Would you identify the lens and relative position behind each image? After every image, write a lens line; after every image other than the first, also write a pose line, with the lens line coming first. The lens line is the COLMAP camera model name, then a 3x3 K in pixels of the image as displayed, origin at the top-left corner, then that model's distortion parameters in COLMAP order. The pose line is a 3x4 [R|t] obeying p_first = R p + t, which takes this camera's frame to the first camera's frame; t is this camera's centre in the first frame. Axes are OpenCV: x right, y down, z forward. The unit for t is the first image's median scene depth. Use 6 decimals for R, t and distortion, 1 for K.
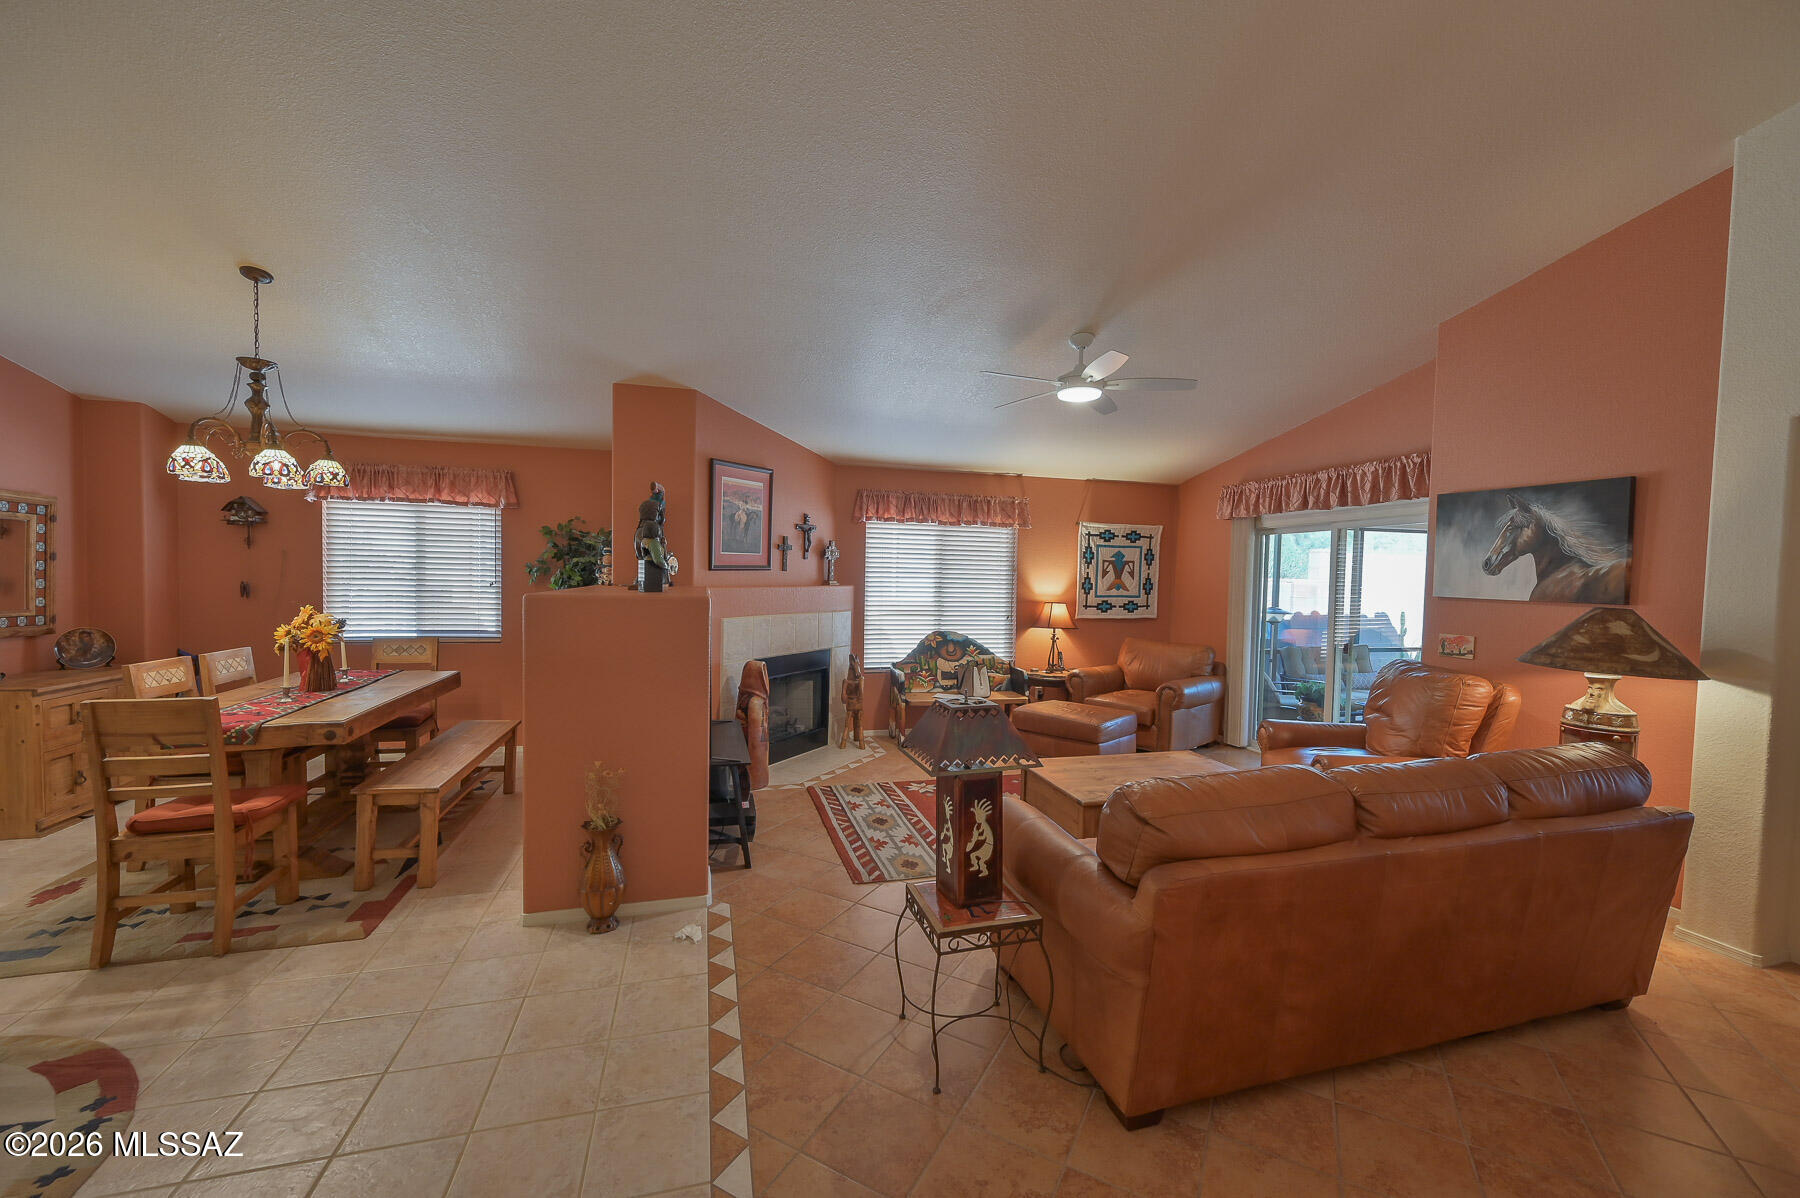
lens RADIAL K [[710.2, 0, 904.0], [0, 710.2, 600.8], [0, 0, 1]] dist [-0.002873, 0.000536]
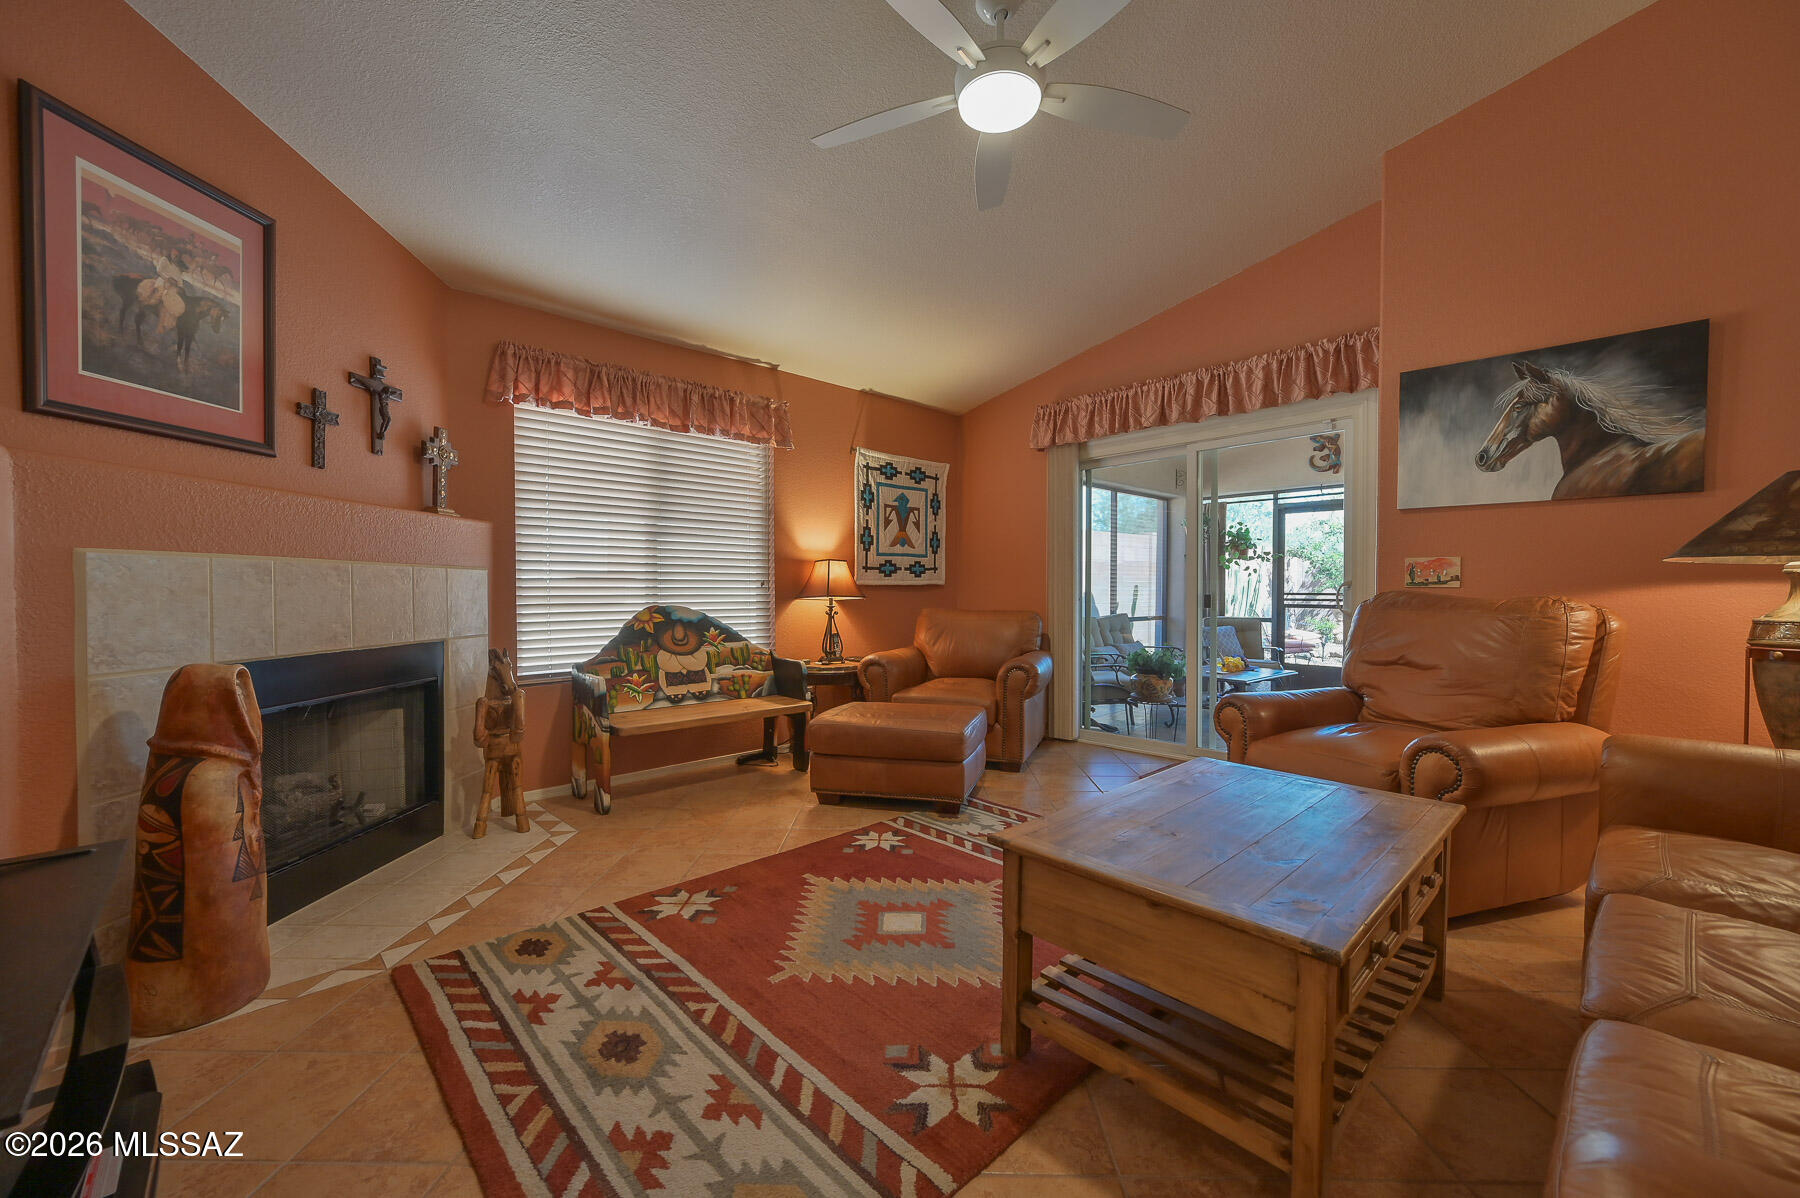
lens RADIAL K [[710.2, 0, 904.0], [0, 710.2, 600.8], [0, 0, 1]] dist [-0.002873, 0.000536]
pose [[0.884653, -0.028274, 0.465392, -0.049105], [0.035777, 0.999333, -0.007294, 0.054832], [-0.464875, 0.023103, 0.885075, 0.409307]]
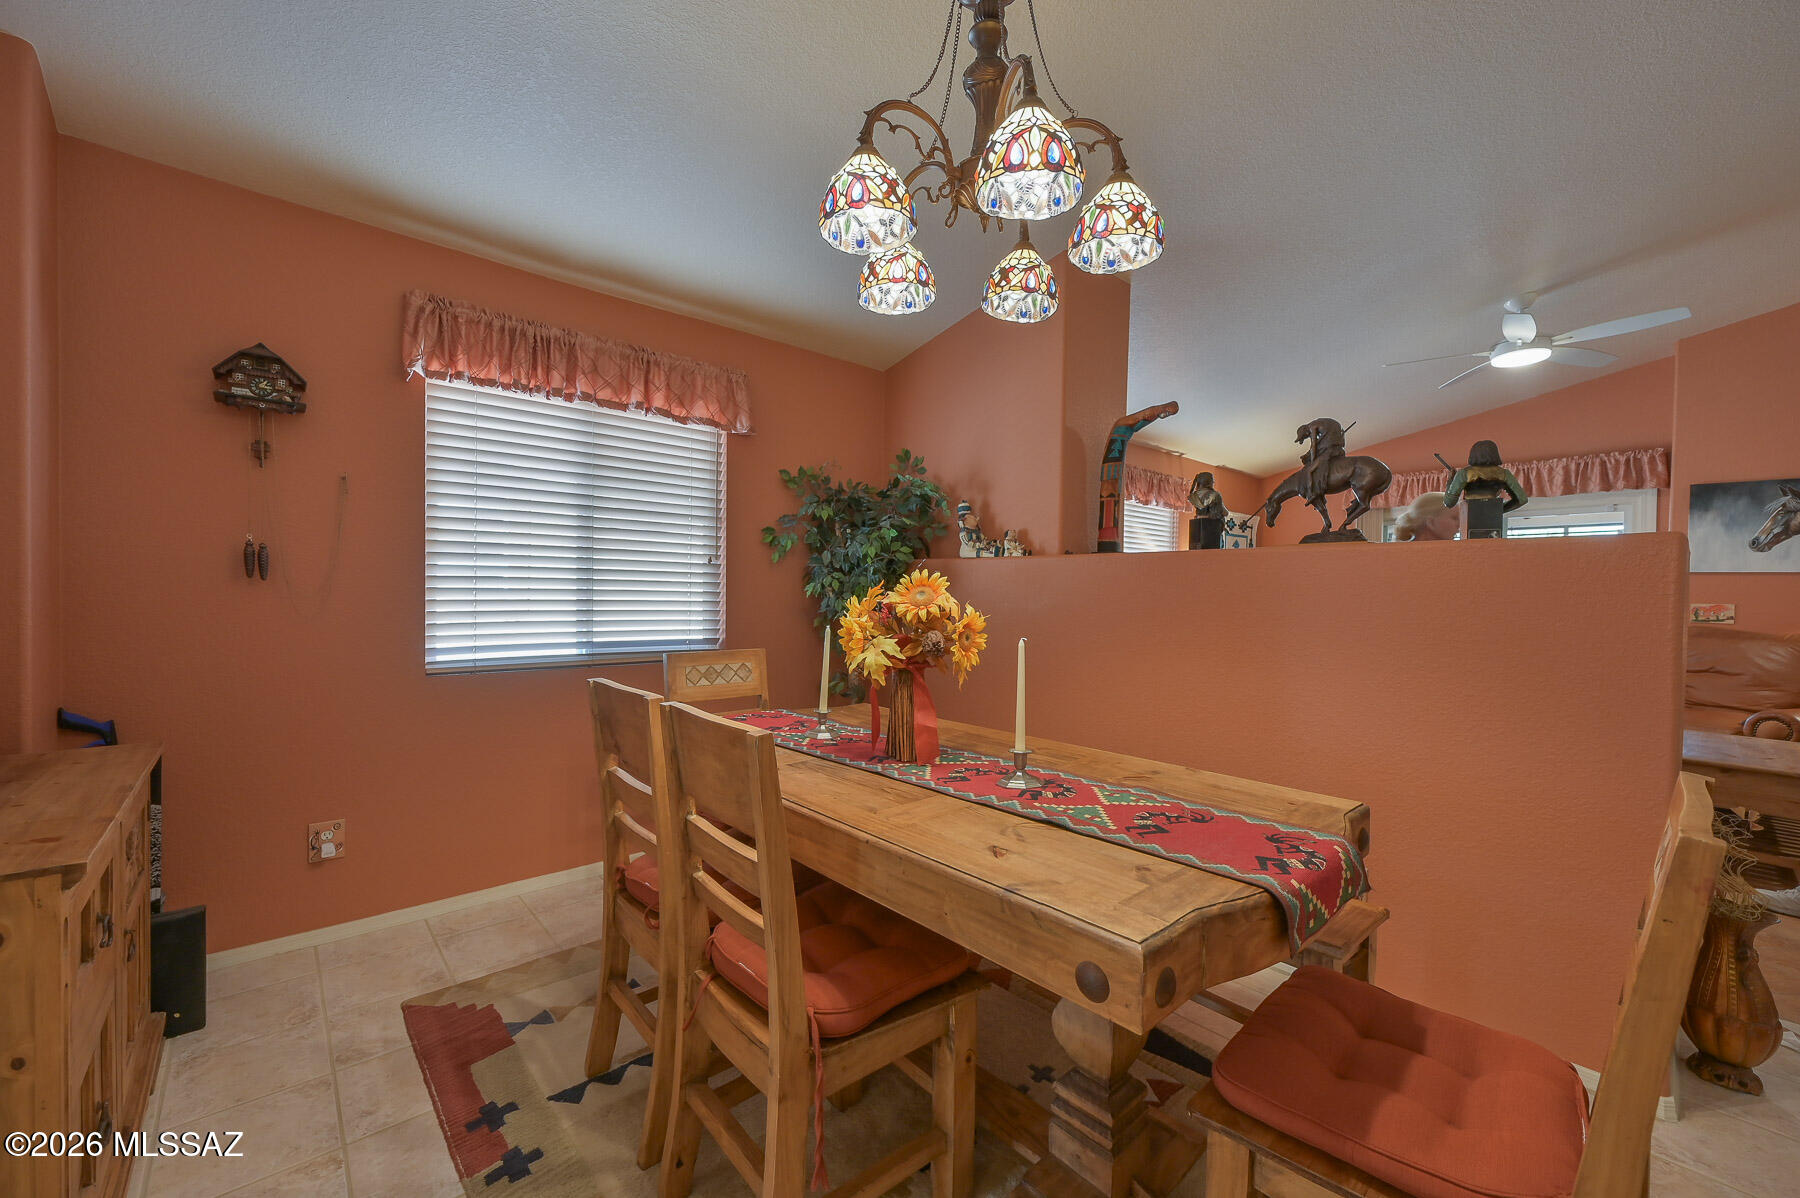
lens RADIAL K [[710.2, 0, 904.0], [0, 710.2, 600.8], [0, 0, 1]] dist [-0.002873, 0.000536]
pose [[0.897461, -0.013827, 0.440878, -0.649872], [0.021422, 0.999695, -0.012254, 0.019528], [-0.440574, 0.020442, 0.897484, 0.369649]]
